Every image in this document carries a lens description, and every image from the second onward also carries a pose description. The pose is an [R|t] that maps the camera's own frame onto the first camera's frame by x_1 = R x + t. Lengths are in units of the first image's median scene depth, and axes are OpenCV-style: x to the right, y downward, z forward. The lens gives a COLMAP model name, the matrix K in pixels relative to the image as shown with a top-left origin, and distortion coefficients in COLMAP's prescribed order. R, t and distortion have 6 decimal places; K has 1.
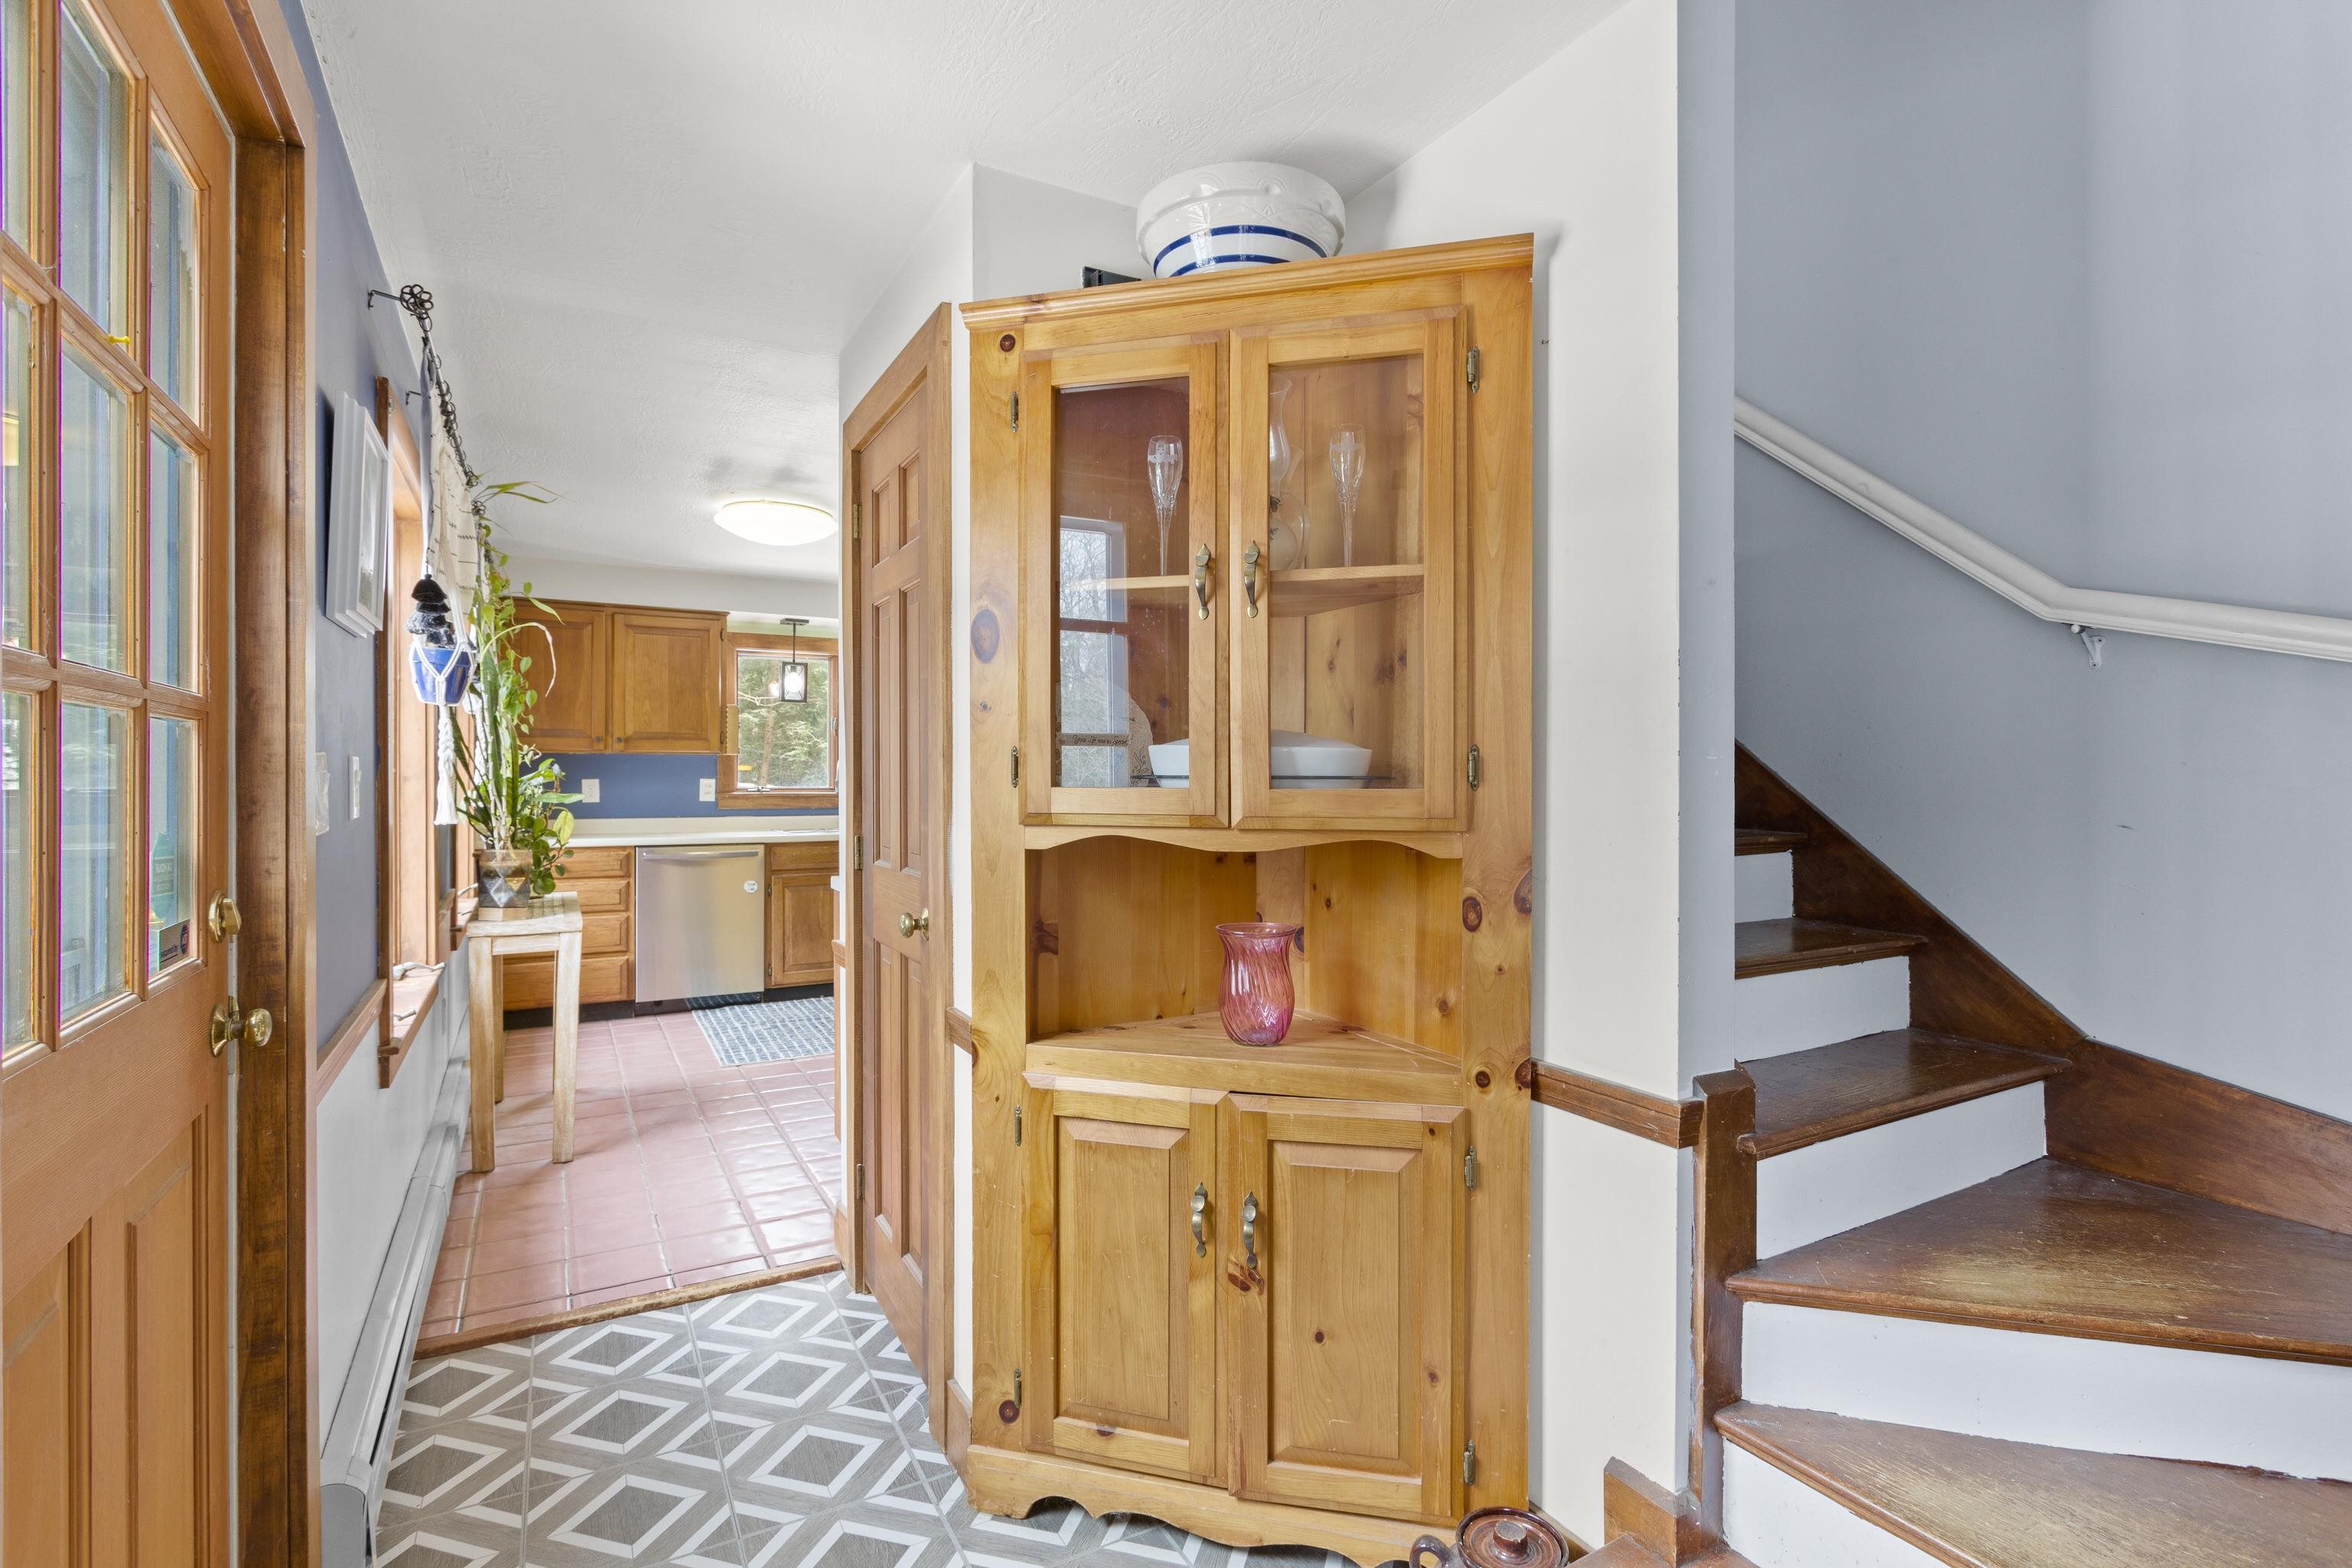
lens RADIAL K [[1113.3, 0, 1173.0], [0, 1113.3, 780.8], [0, 0, 1]] dist [-0.002727, 0.001939]
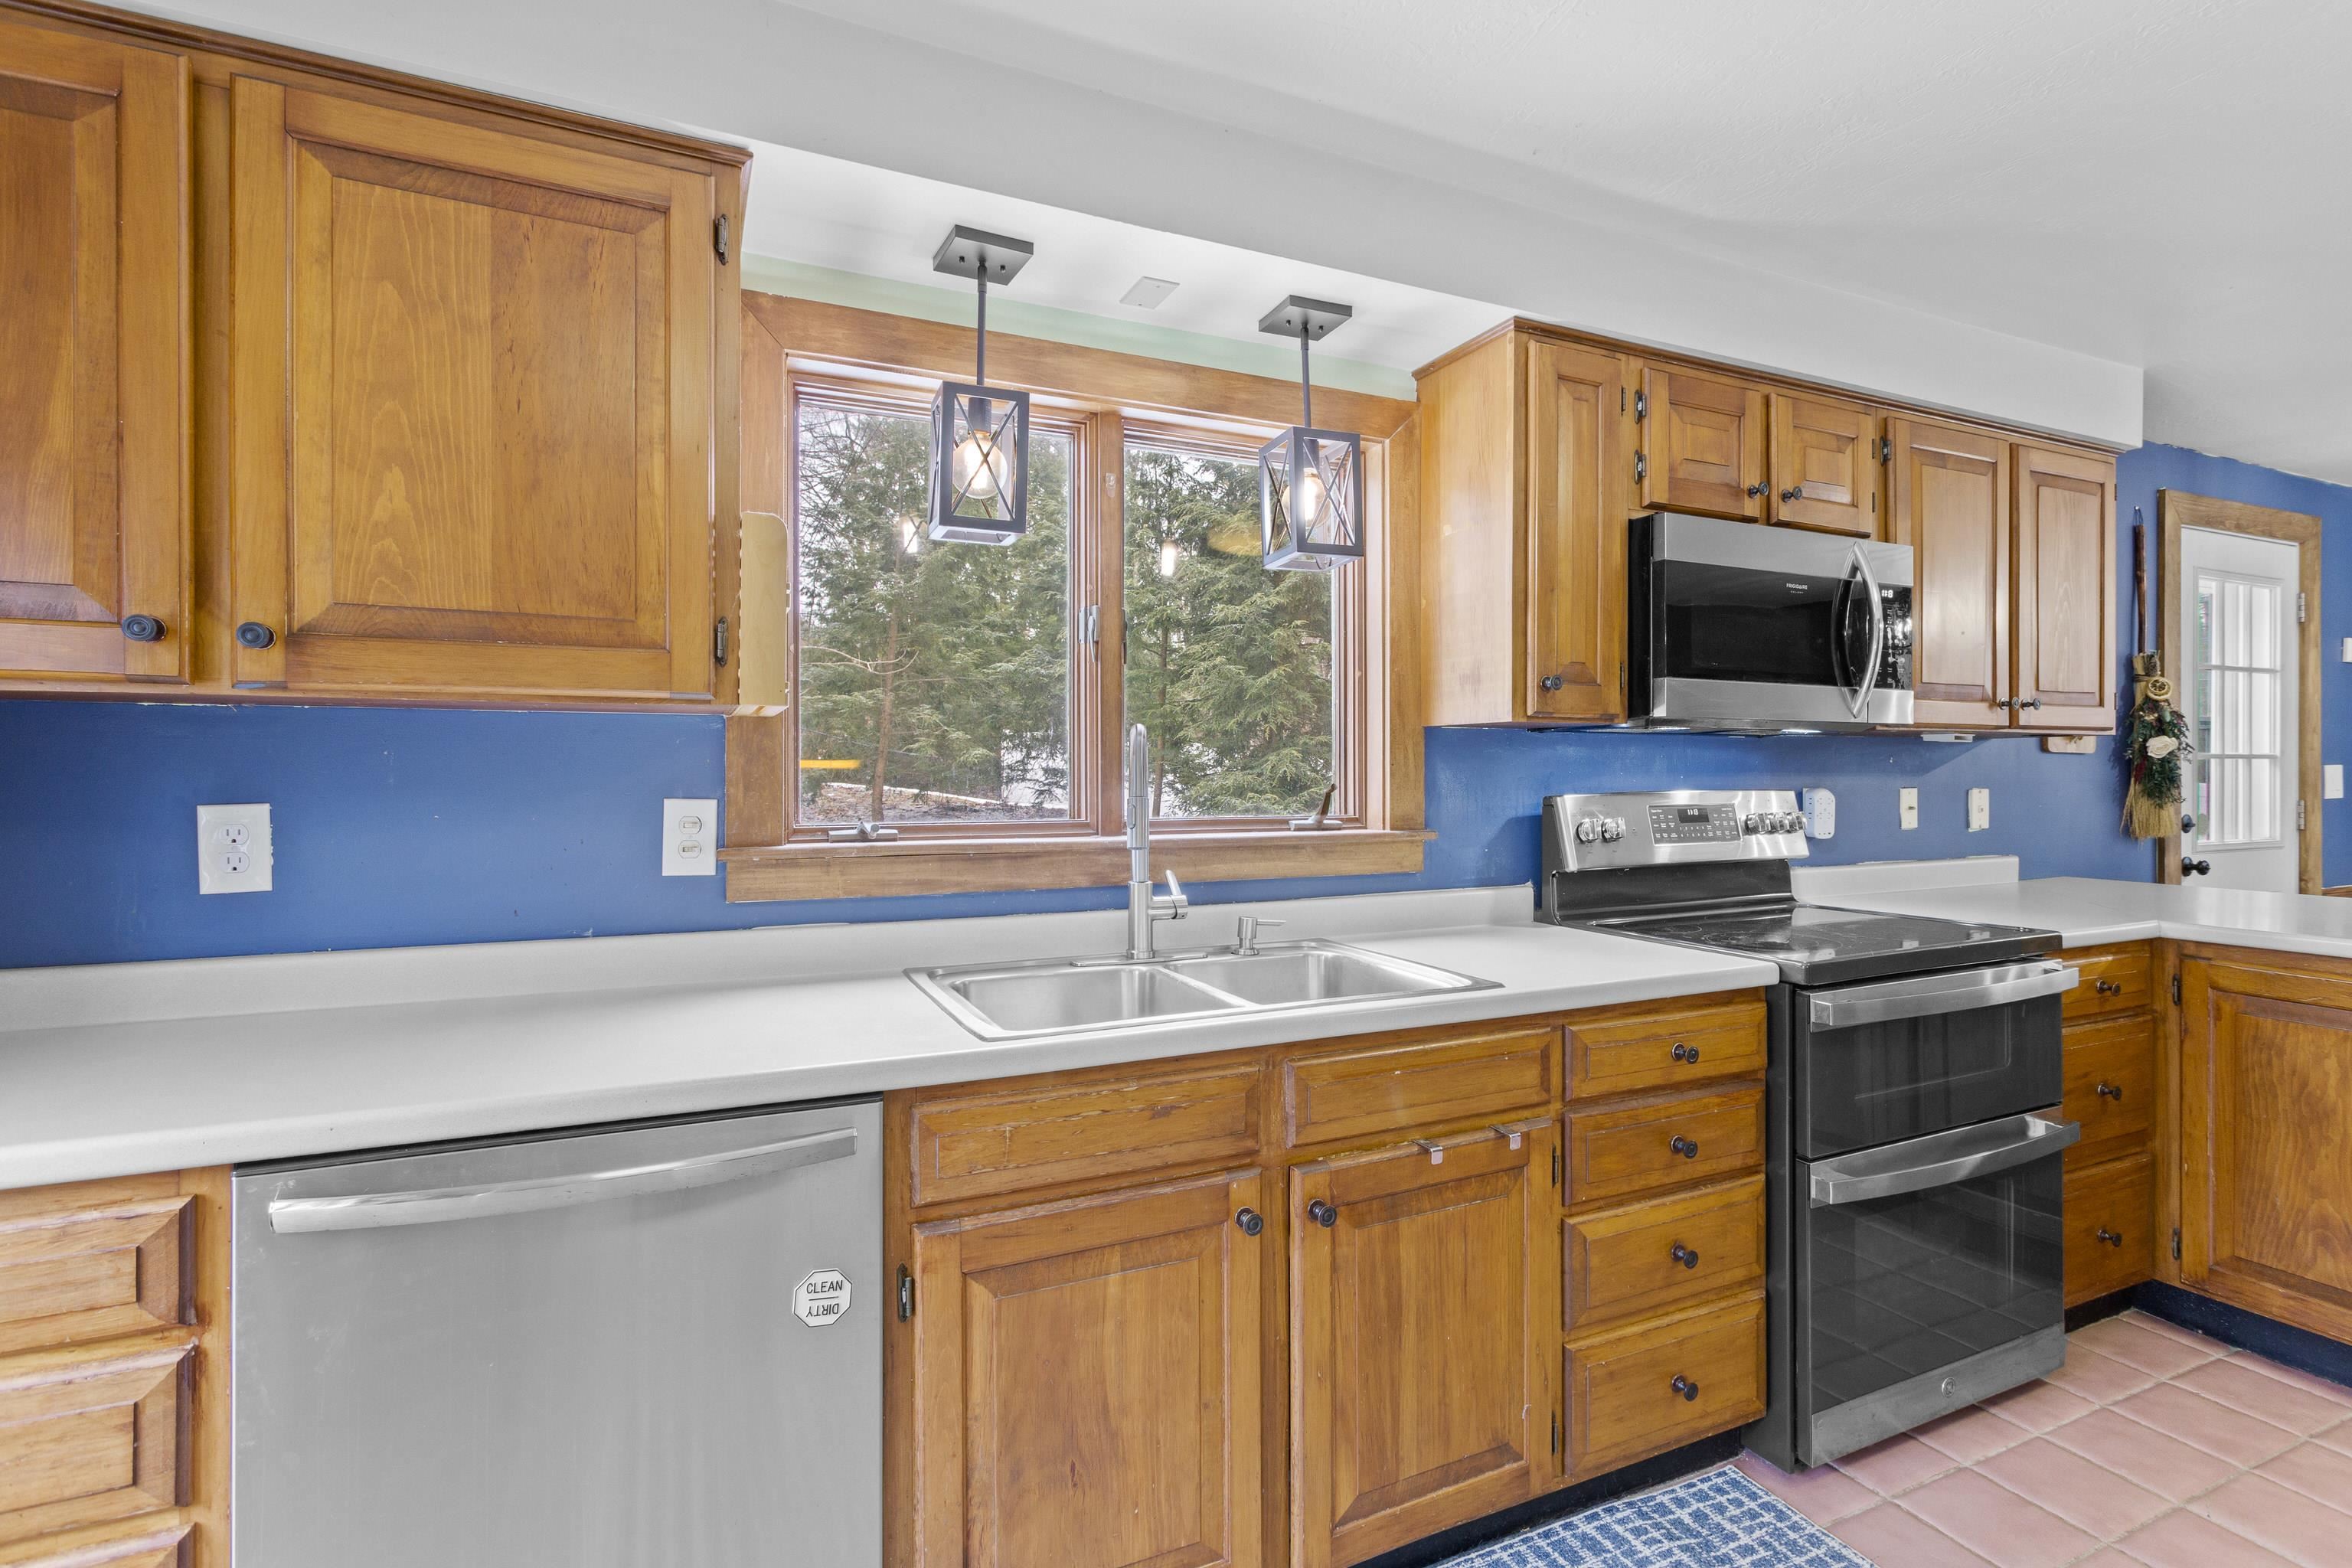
lens RADIAL K [[1113.3, 0, 1180.5], [0, 1113.3, 769.1], [0, 0, 1]] dist [-0.002727, 0.001939]
pose [[0.996117, -0.002575, -0.088004, -0.285267], [0.001875, 0.999966, -0.008035, -0.007518], [0.088022, 0.007839, 0.996088, 0.775323]]
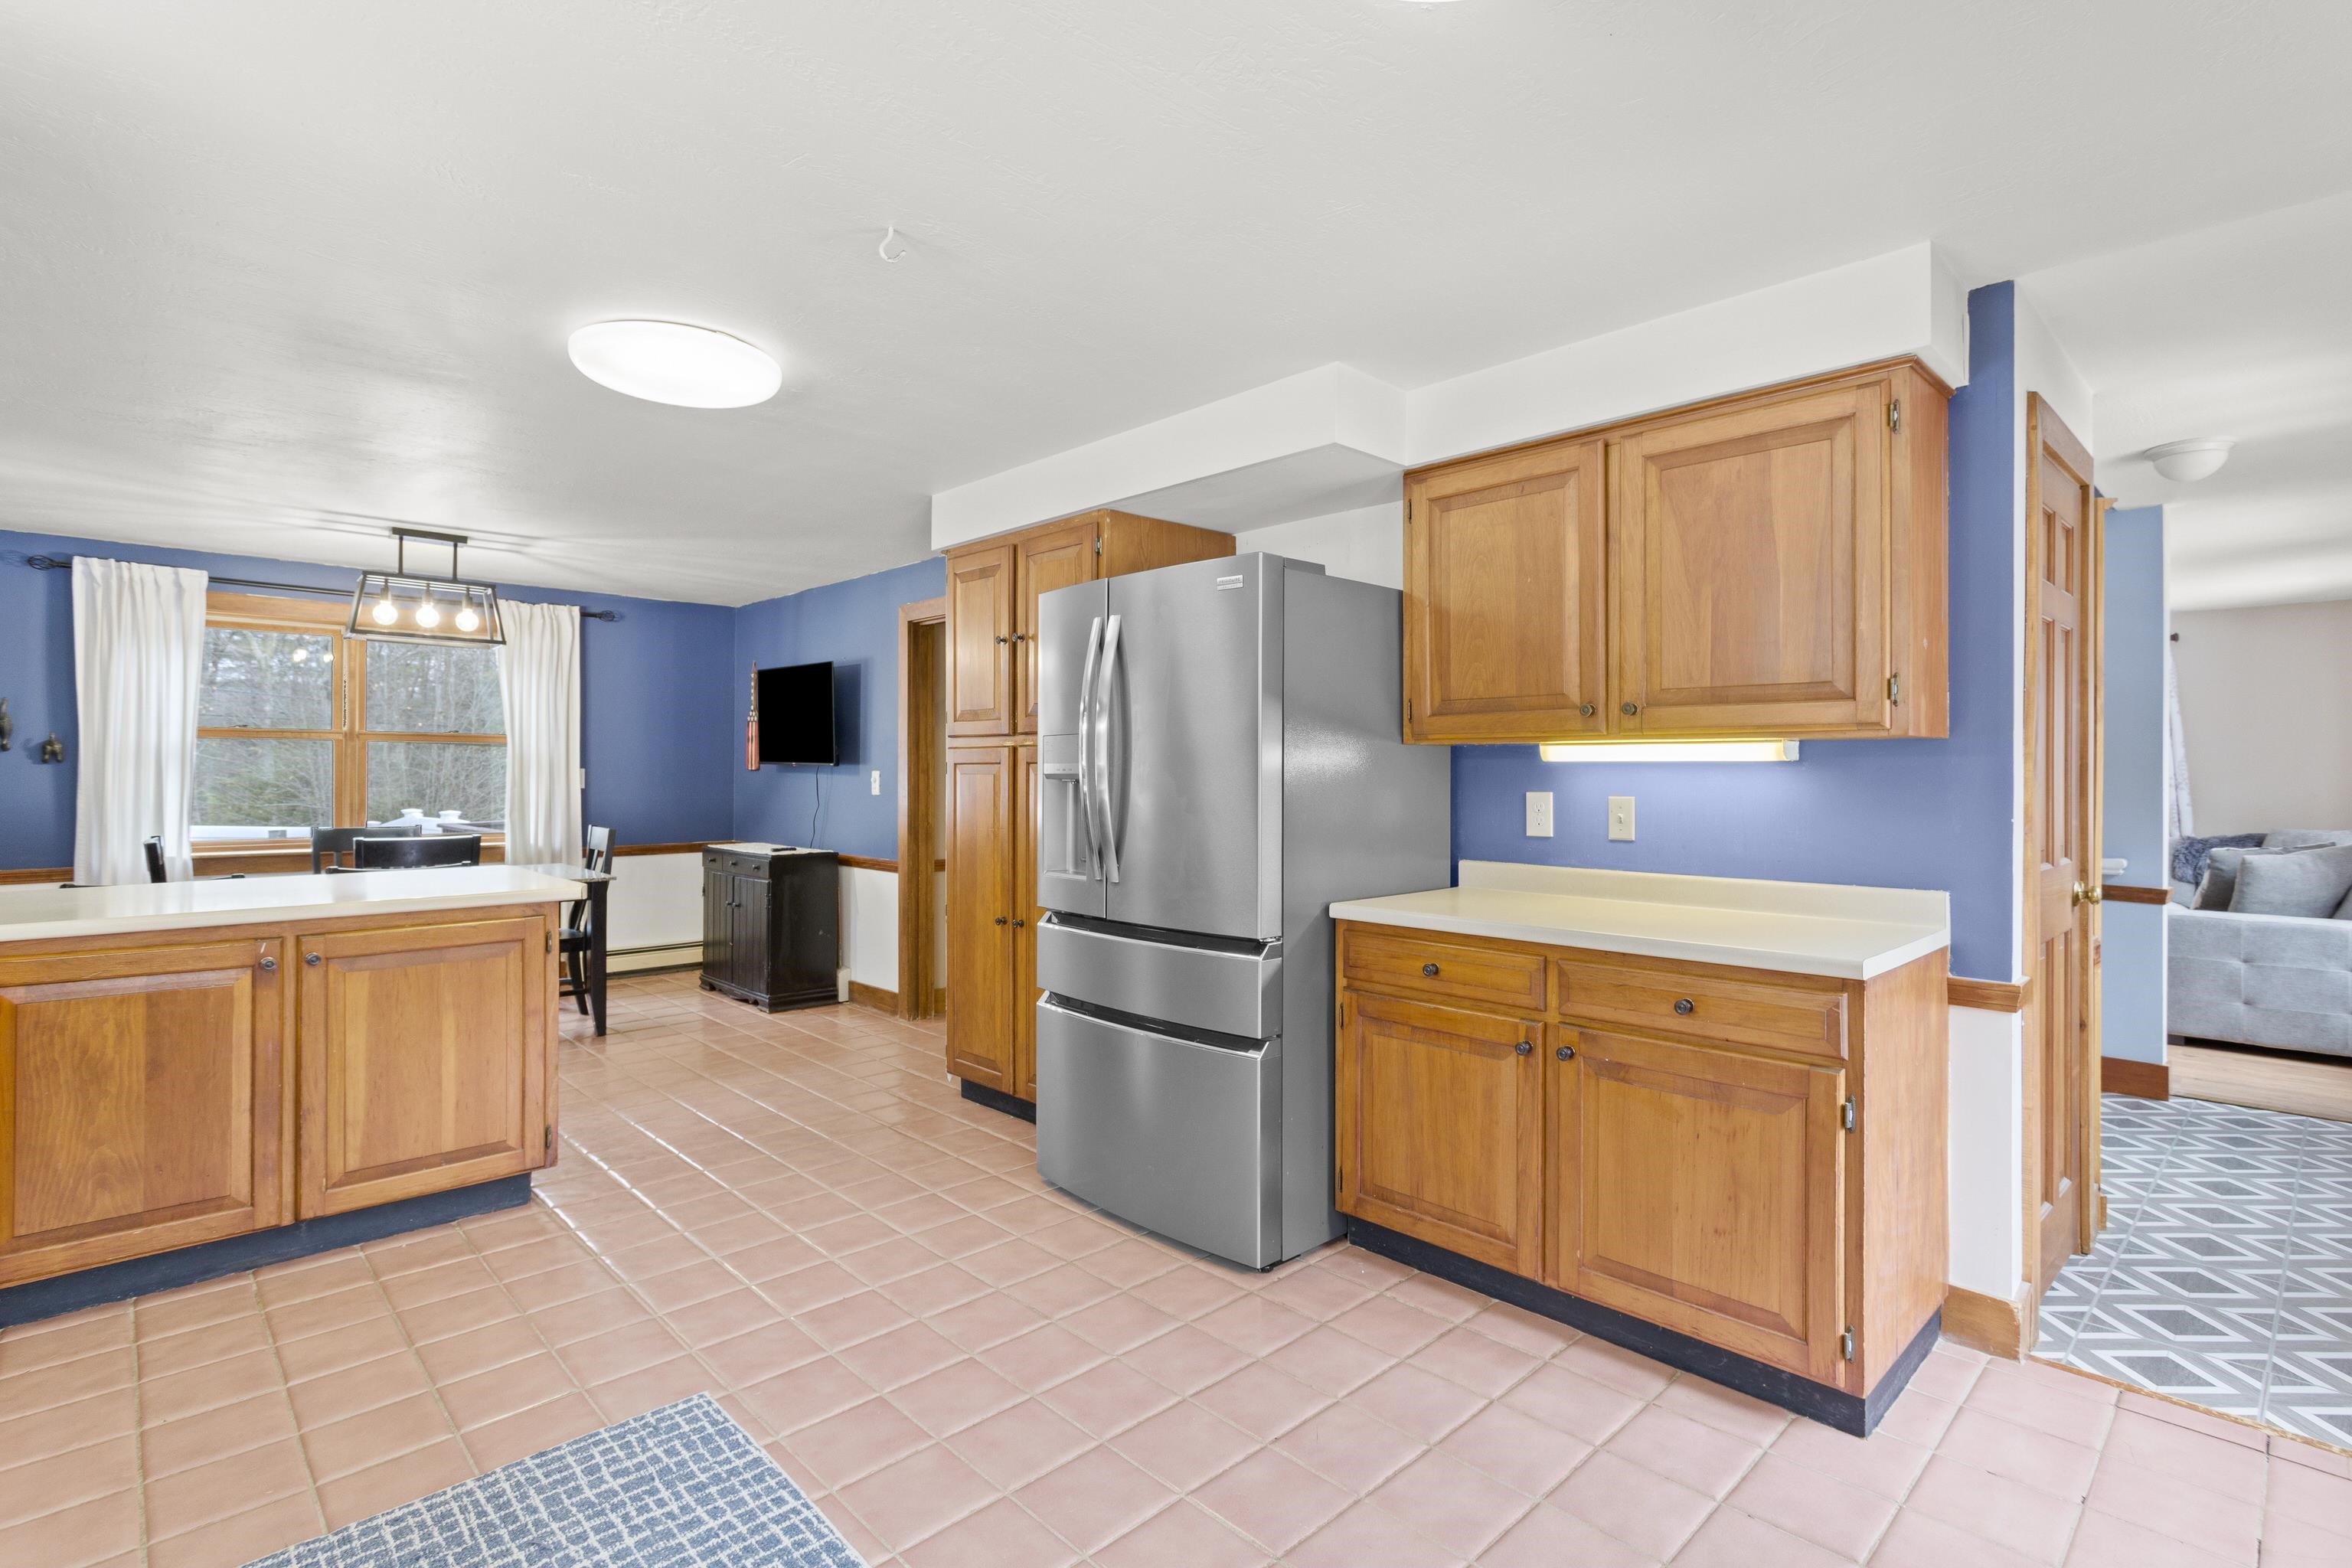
lens RADIAL K [[1113.3, 0, 1193.4], [0, 1113.3, 770.1], [0, 0, 1]] dist [-0.002727, 0.001939]
pose [[-0.254375, -0.000662, 0.967106, -0.462937], [0.006284, 0.999978, 0.002338, -0.009426], [-0.967085, 0.006672, -0.254365, 0.883848]]
